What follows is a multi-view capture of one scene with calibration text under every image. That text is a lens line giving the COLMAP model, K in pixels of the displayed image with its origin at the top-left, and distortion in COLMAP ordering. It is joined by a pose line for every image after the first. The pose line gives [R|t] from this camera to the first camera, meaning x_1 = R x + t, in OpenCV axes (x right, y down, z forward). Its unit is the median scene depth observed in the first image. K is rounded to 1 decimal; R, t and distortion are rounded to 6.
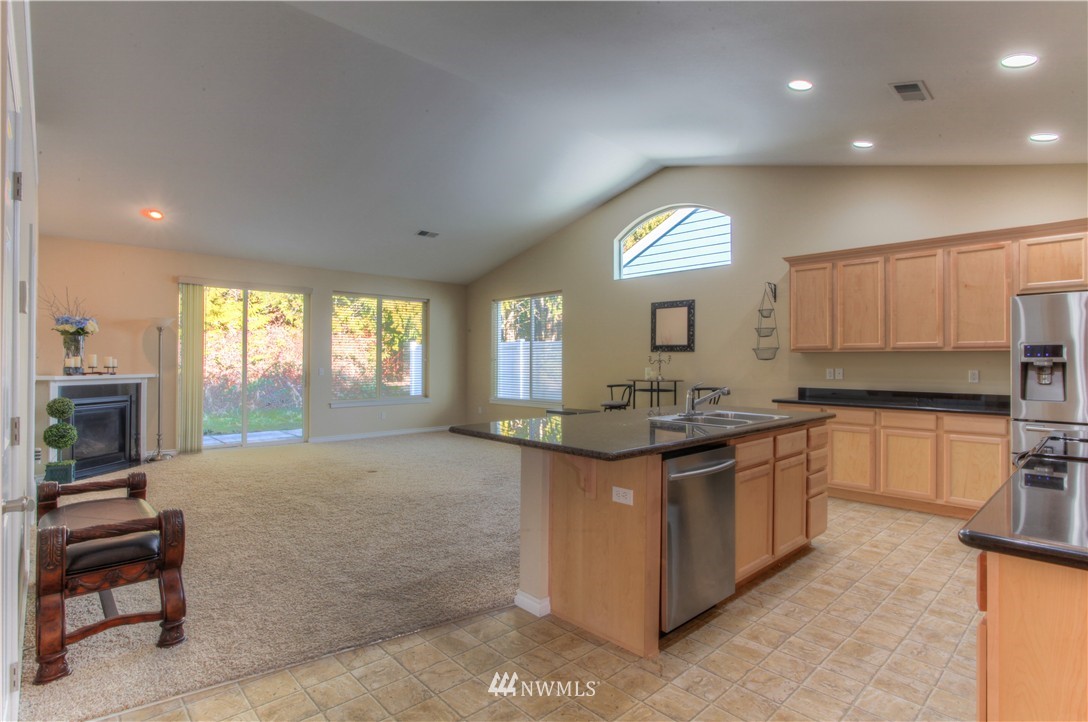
lens RADIAL K [[569.4, 0, 544.0], [0, 569.4, 361.0], [0, 0, 1]] dist [0.000707, 0.000641]
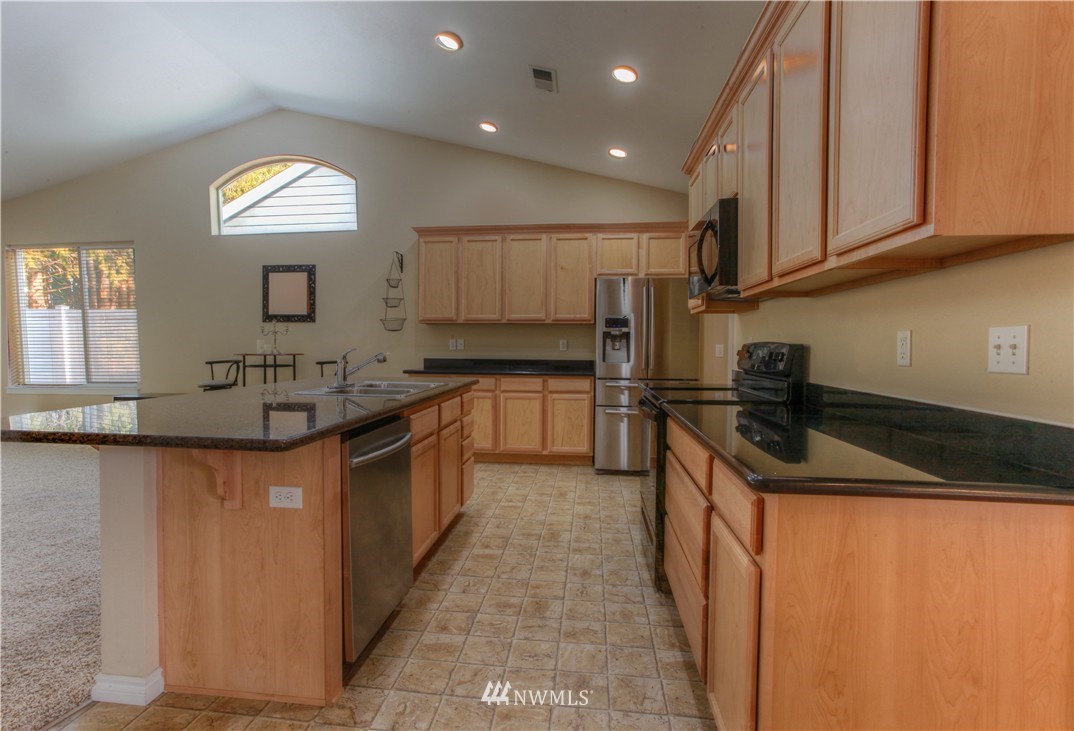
lens RADIAL K [[546.5, 0, 537.0], [0, 546.5, 365.5], [0, 0, 1]] dist [-0.058608, 0.036196]
pose [[0.768527, -0.023941, 0.639369, -0.020276], [-0.002743, 0.999167, 0.040711, 0.018313], [-0.639811, -0.033041, 0.767821, 0.122114]]
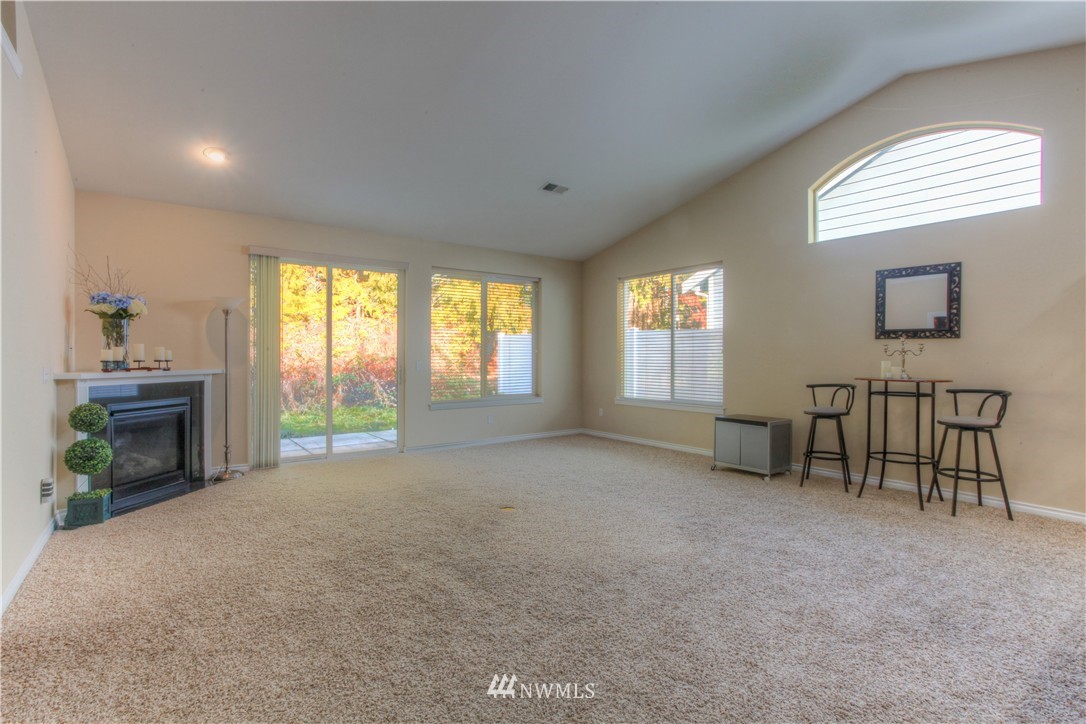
lens RADIAL K [[522.4, 0, 543.0], [0, 522.4, 362.0], [0, 0, 1]] dist [-0.001570, -0.000070]
pose [[0.996443, -0.000265, -0.084273, -0.206398], [0.001566, 0.999881, 0.015378, 0.002727], [0.084259, -0.015455, 0.996324, 0.367091]]
